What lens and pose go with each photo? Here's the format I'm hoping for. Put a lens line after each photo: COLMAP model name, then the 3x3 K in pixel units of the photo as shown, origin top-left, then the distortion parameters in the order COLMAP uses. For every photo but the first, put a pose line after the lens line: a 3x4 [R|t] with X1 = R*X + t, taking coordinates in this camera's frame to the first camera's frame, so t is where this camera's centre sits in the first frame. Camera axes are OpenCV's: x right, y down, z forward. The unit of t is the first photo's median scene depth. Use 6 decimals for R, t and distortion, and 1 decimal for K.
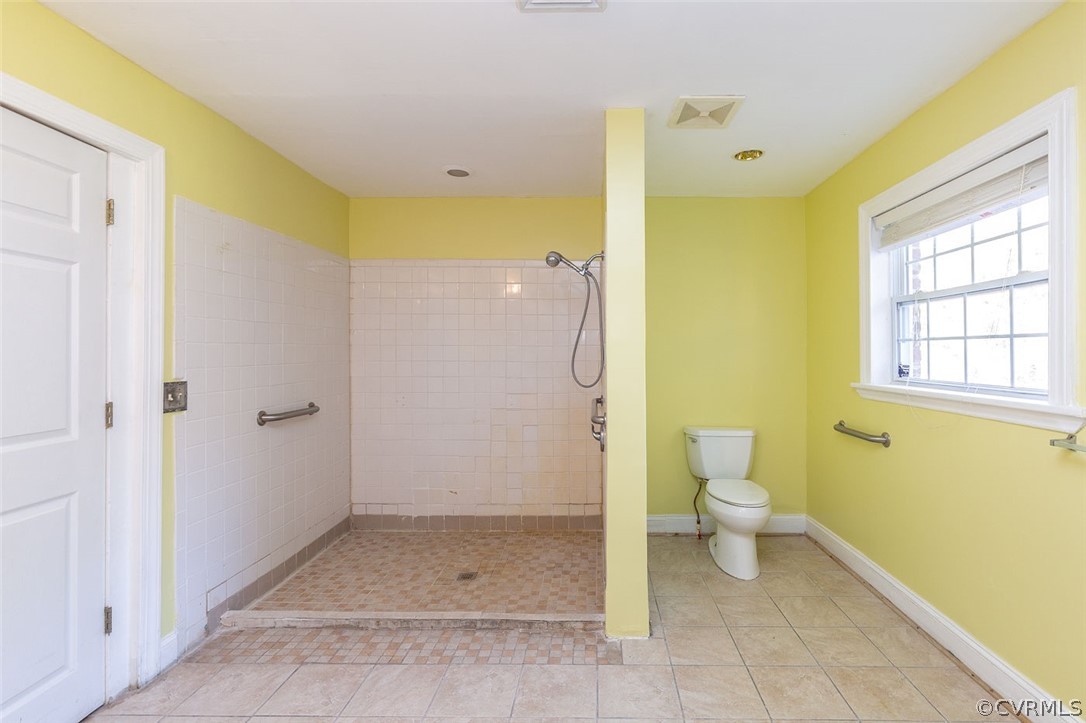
lens RADIAL K [[495.9, 0, 543.7], [0, 495.9, 352.6], [0, 0, 1]] dist [0.015240, -0.001774]
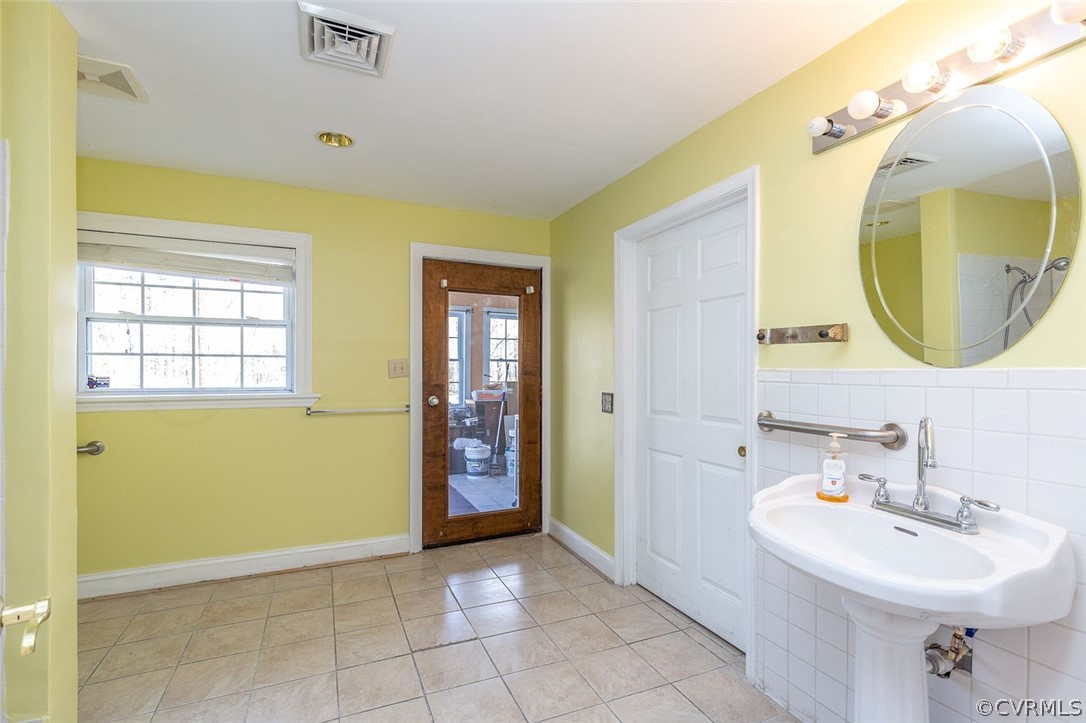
lens RADIAL K [[495.9, 0, 544.4], [0, 495.9, 367.4], [0, 0, 1]] dist [0.015240, -0.001774]
pose [[-0.428244, 0.004548, 0.903652, -0.816959], [-0.001681, 0.999982, -0.005829, 0.010757], [-0.903662, -0.004015, -0.428228, 0.714698]]
